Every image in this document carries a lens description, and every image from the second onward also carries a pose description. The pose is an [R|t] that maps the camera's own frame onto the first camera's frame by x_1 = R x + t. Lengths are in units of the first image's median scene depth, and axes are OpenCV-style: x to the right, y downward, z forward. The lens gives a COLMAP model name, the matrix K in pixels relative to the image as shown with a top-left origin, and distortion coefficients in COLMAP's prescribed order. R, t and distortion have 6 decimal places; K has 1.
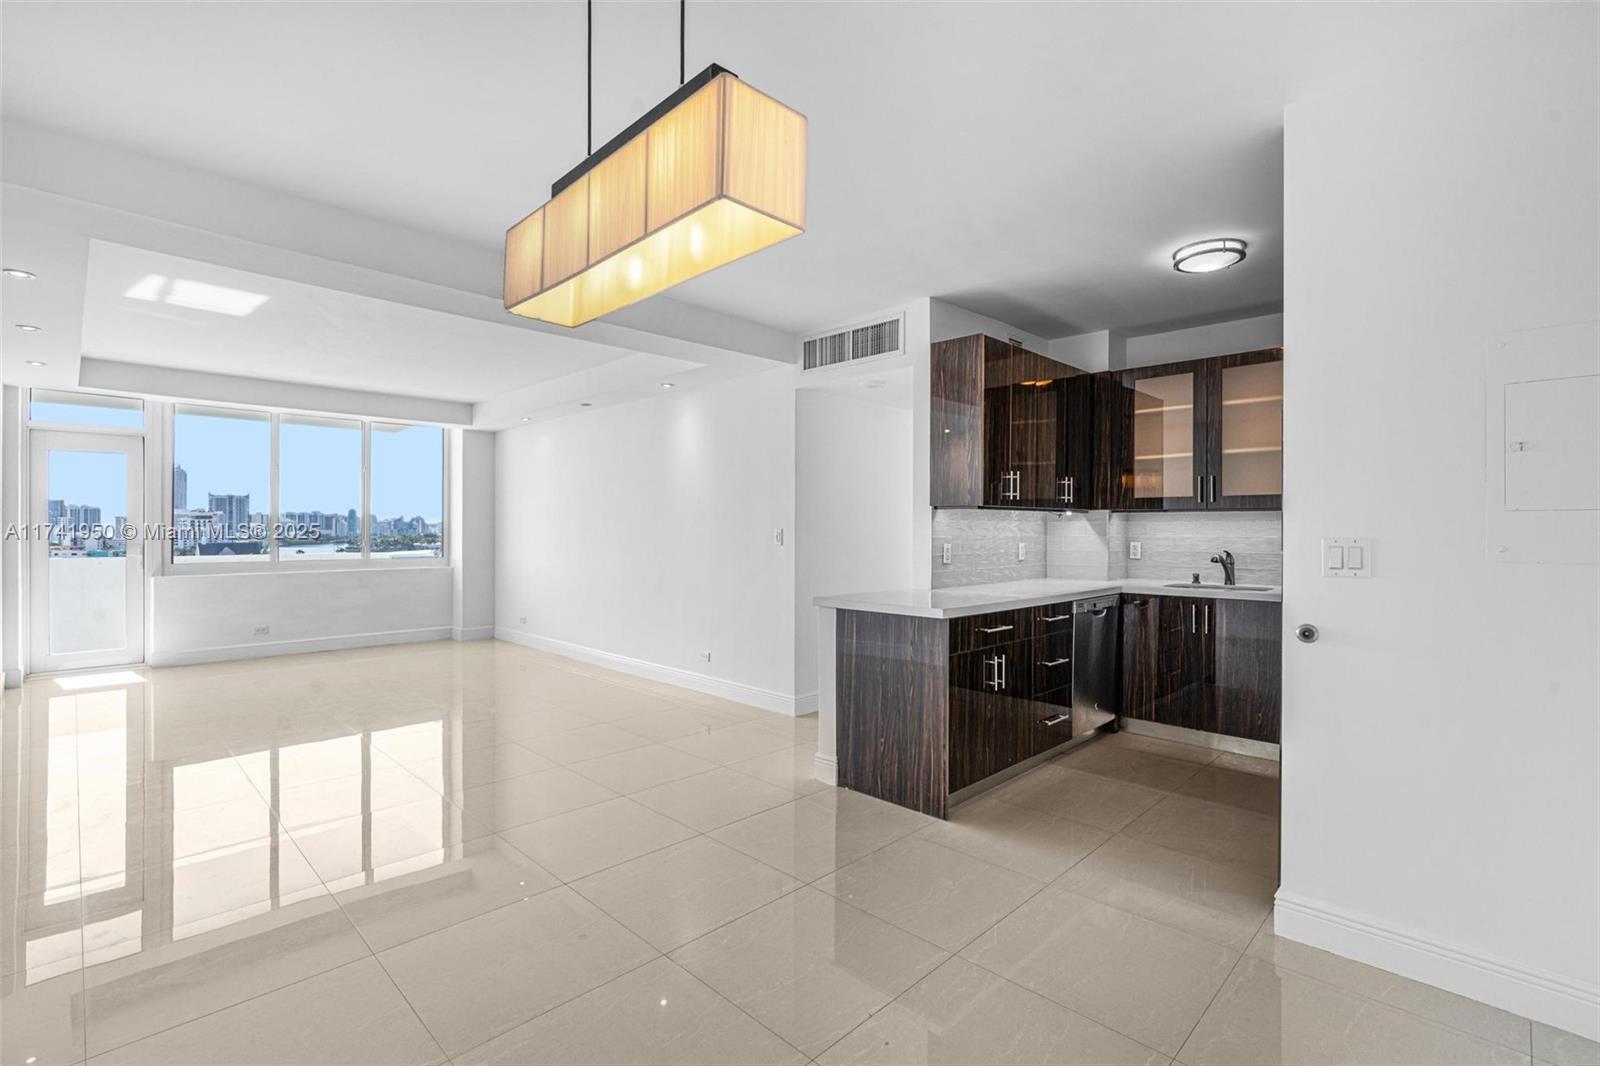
lens RADIAL K [[727.8, 0, 803.5], [0, 727.8, 529.9], [0, 0, 1]] dist [-0.003821, 0.000562]
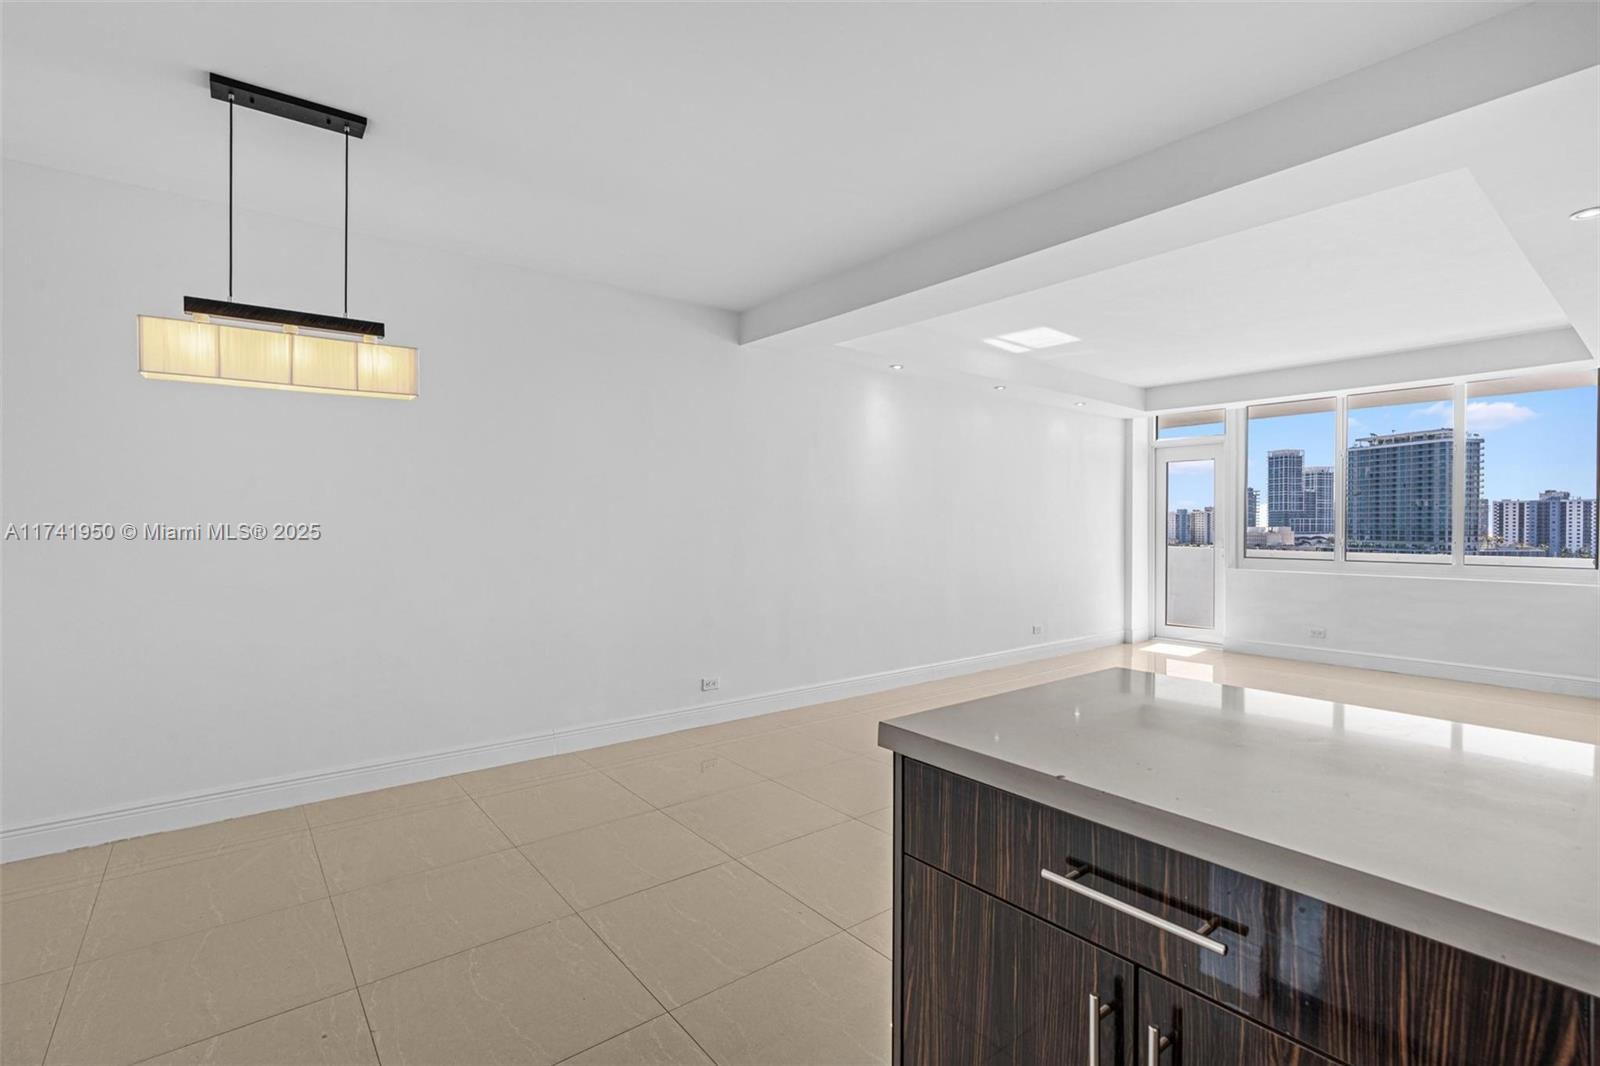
lens RADIAL K [[727.8, 0, 803.5], [0, 727.8, 529.9], [0, 0, 1]] dist [-0.003821, 0.000562]
pose [[-0.113031, 0.007235, -0.993565, 0.232657], [-0.003472, 0.999965, 0.007677, -0.000379], [0.993585, 0.004318, -0.113002, 0.398849]]
